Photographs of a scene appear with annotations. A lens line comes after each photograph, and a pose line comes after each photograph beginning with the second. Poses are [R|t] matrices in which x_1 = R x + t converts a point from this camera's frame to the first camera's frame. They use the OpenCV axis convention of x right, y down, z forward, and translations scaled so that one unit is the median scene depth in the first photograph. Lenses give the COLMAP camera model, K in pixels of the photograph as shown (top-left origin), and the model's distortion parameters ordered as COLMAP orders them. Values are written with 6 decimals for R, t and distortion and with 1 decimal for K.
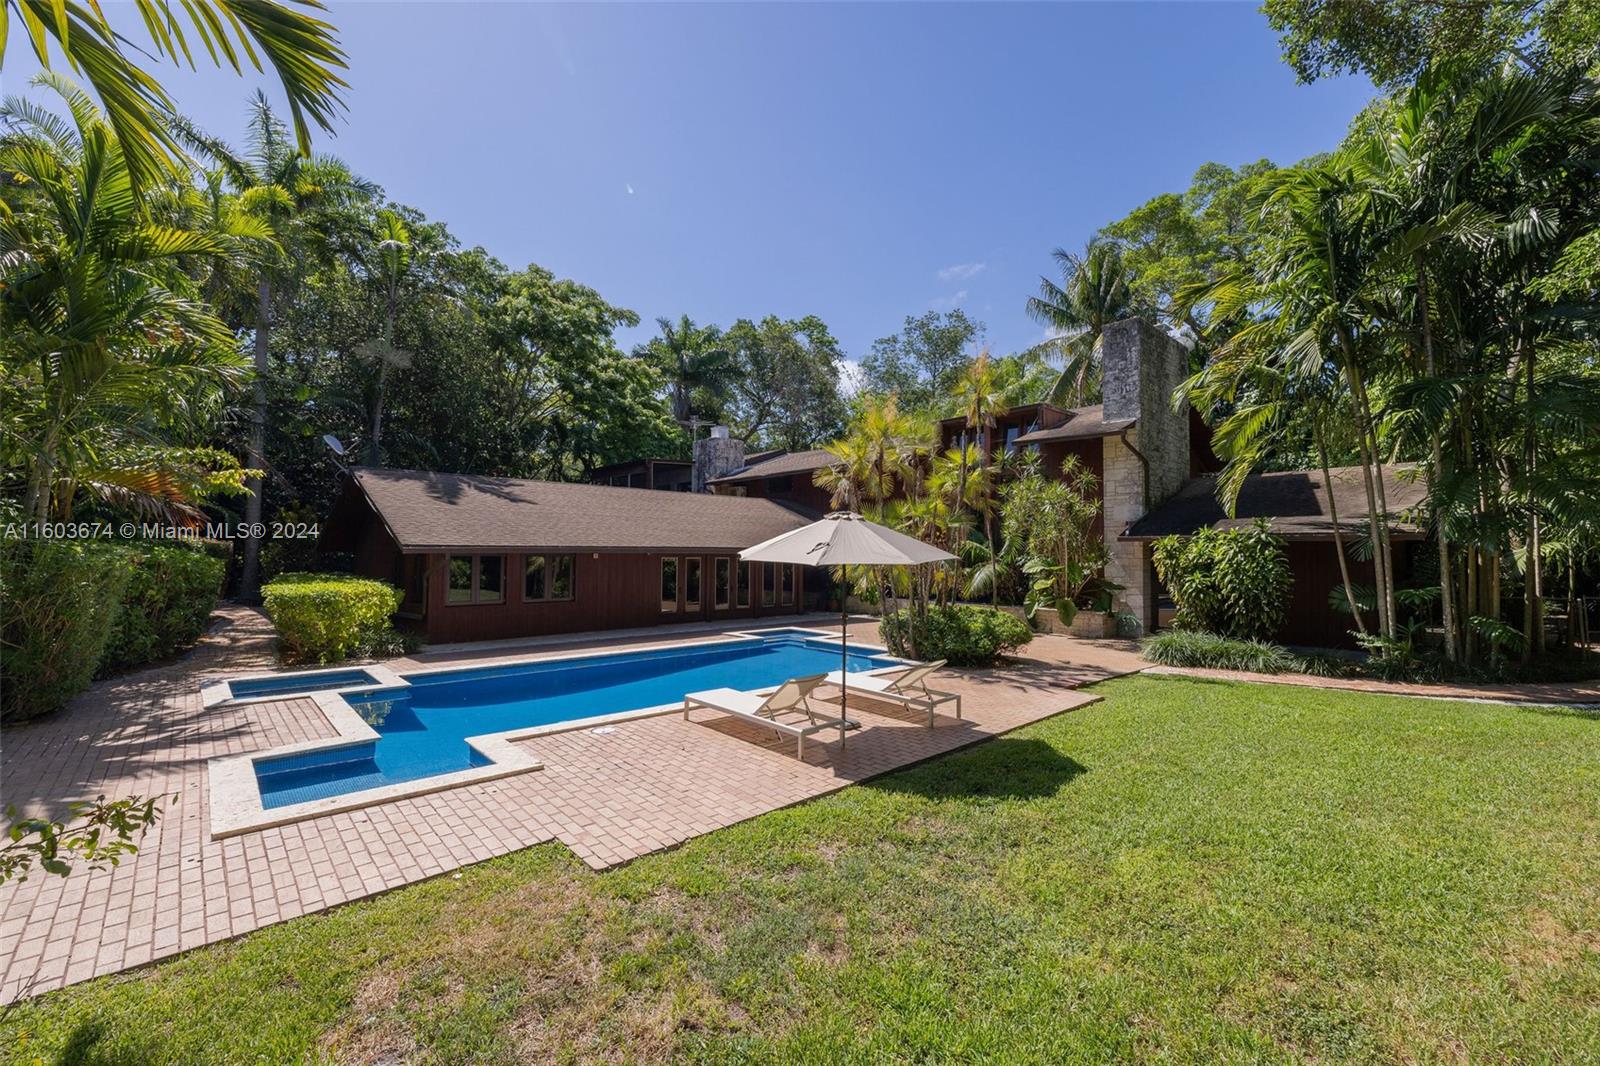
lens RADIAL K [[655.8, 0, 790.6], [0, 655.8, 531.7], [0, 0, 1]] dist [-0.002074, 0.000305]
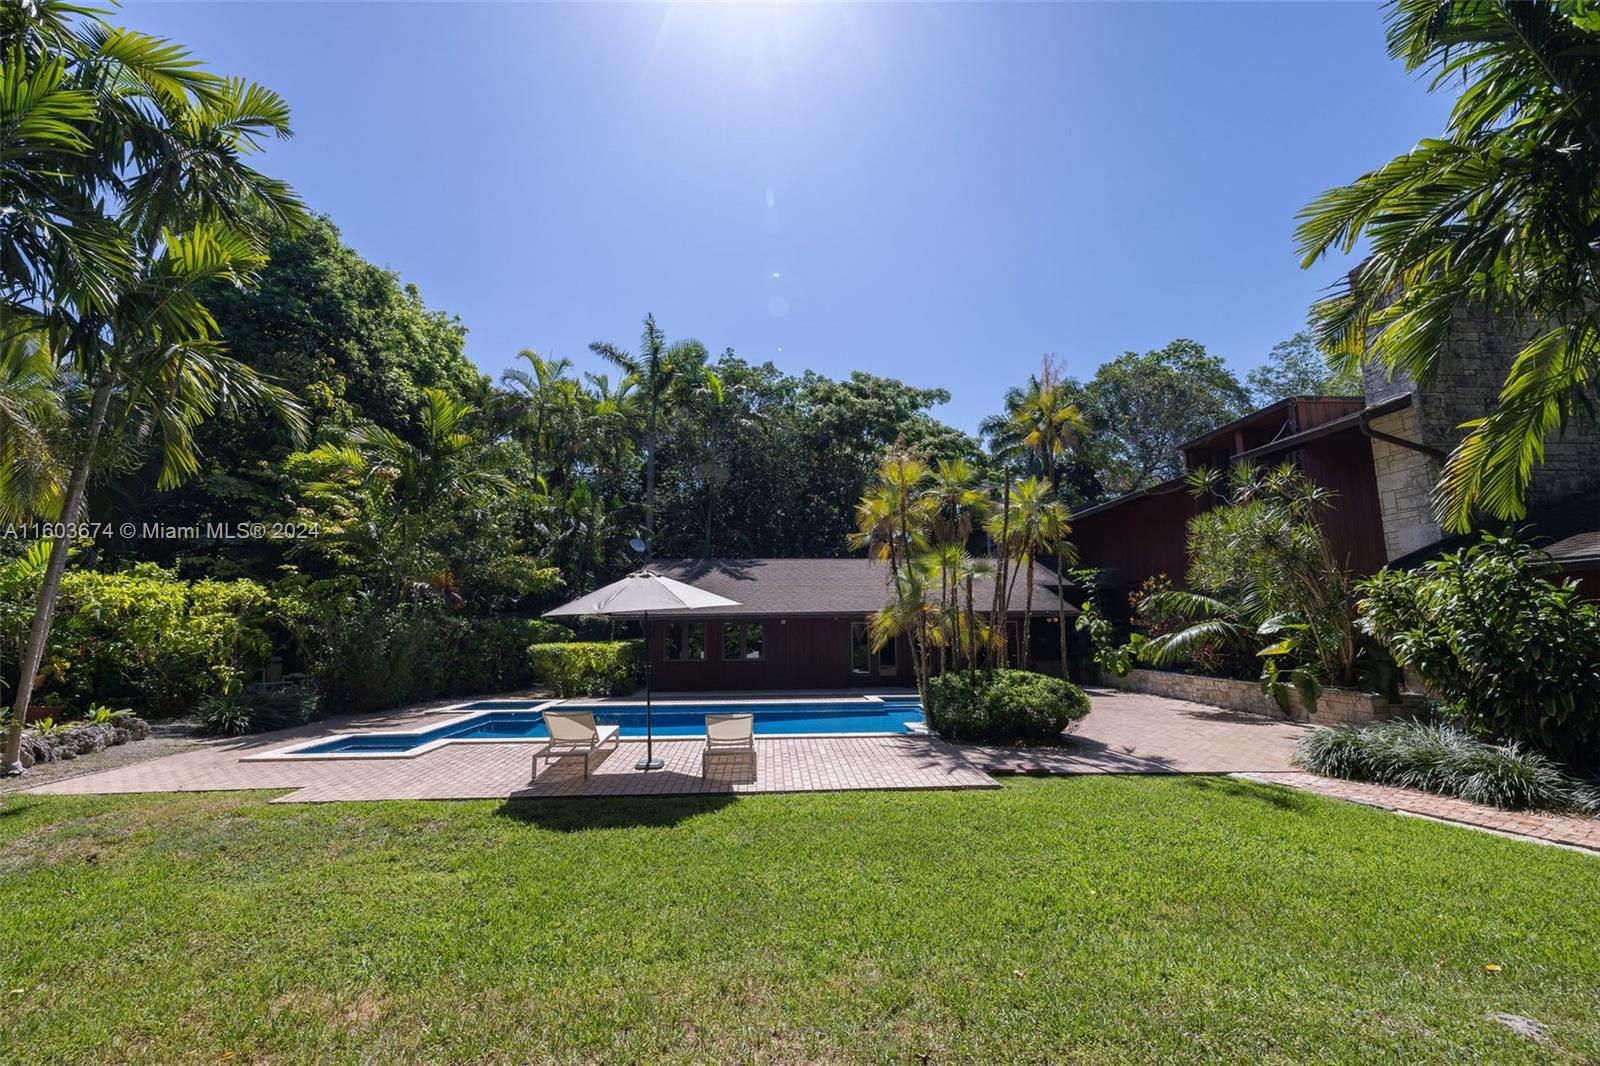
lens RADIAL K [[655.8, 0, 798.9], [0, 655.8, 532.5], [0, 0, 1]] dist [-0.002074, 0.000305]
pose [[0.780662, -0.103784, -0.616275, 0.378548], [0.035708, 0.991911, -0.121810, 0.019483], [0.623932, 0.073086, 0.778054, 0.107213]]
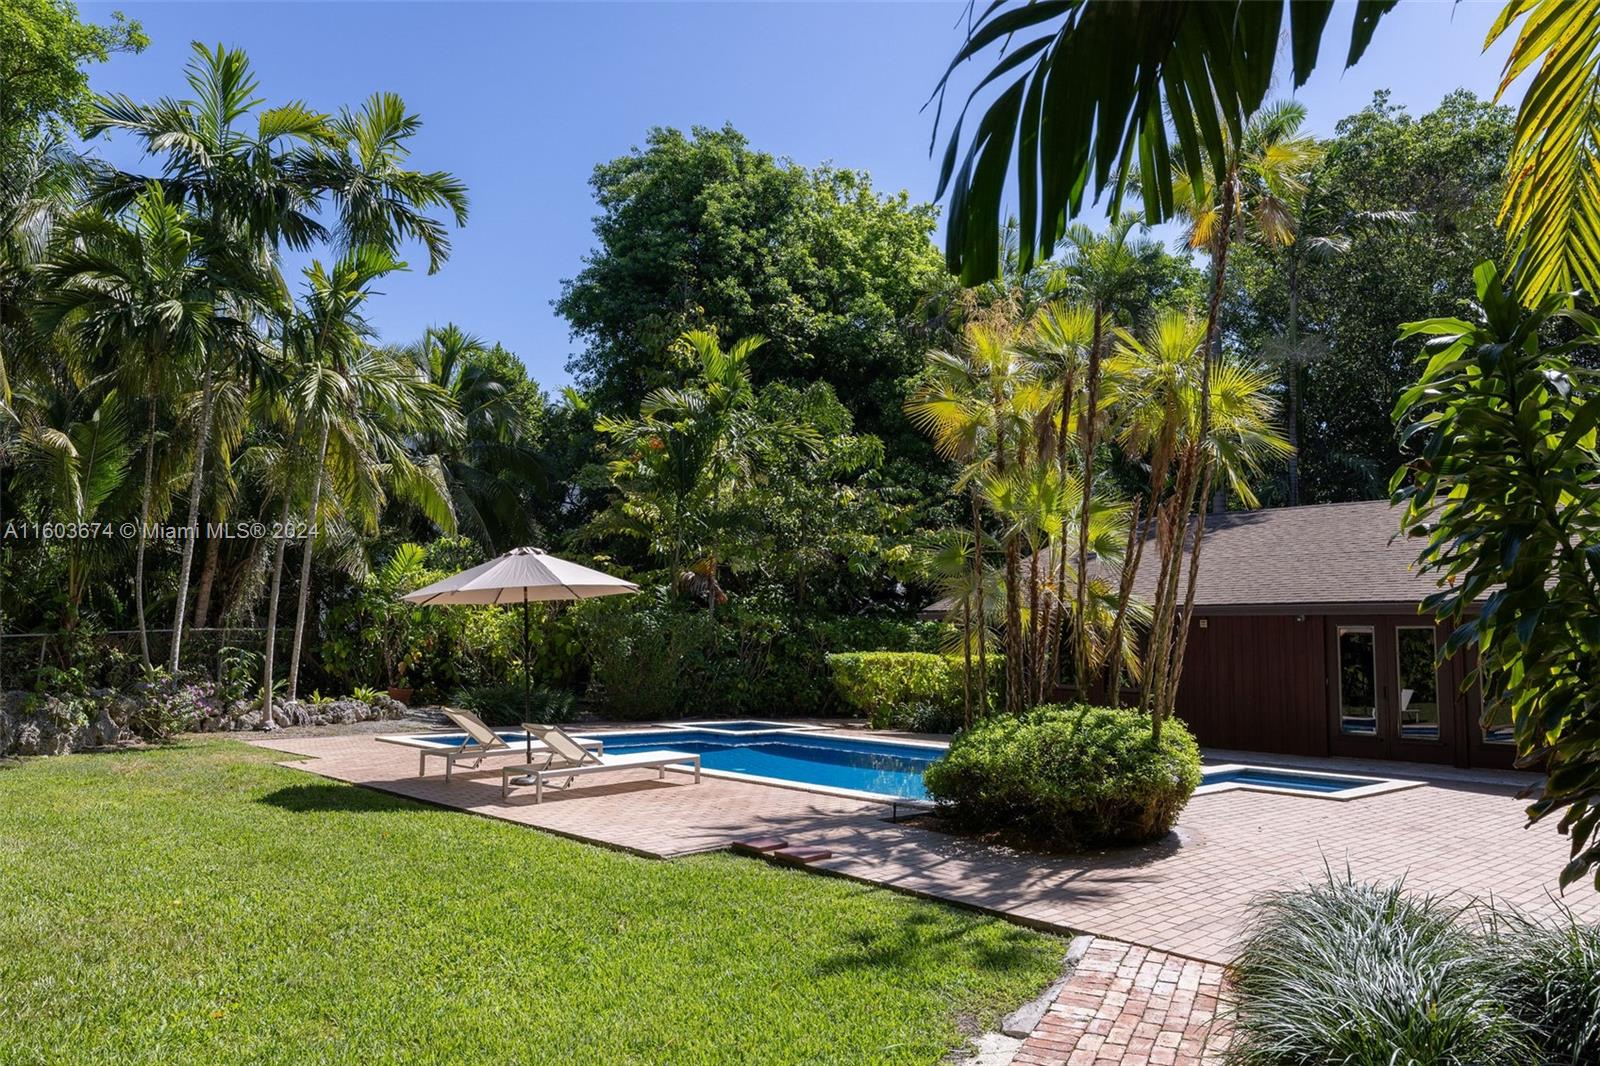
lens RADIAL K [[1139.7, 0, 794.6], [0, 1139.7, 530.6], [0, 0, 1]] dist [0.005720, 0.004321]
pose [[-0.005613, -0.105664, -0.994386, 0.647061], [0.021217, 0.994165, -0.105761, 0.047591], [0.999759, -0.021692, -0.003338, 0.543815]]
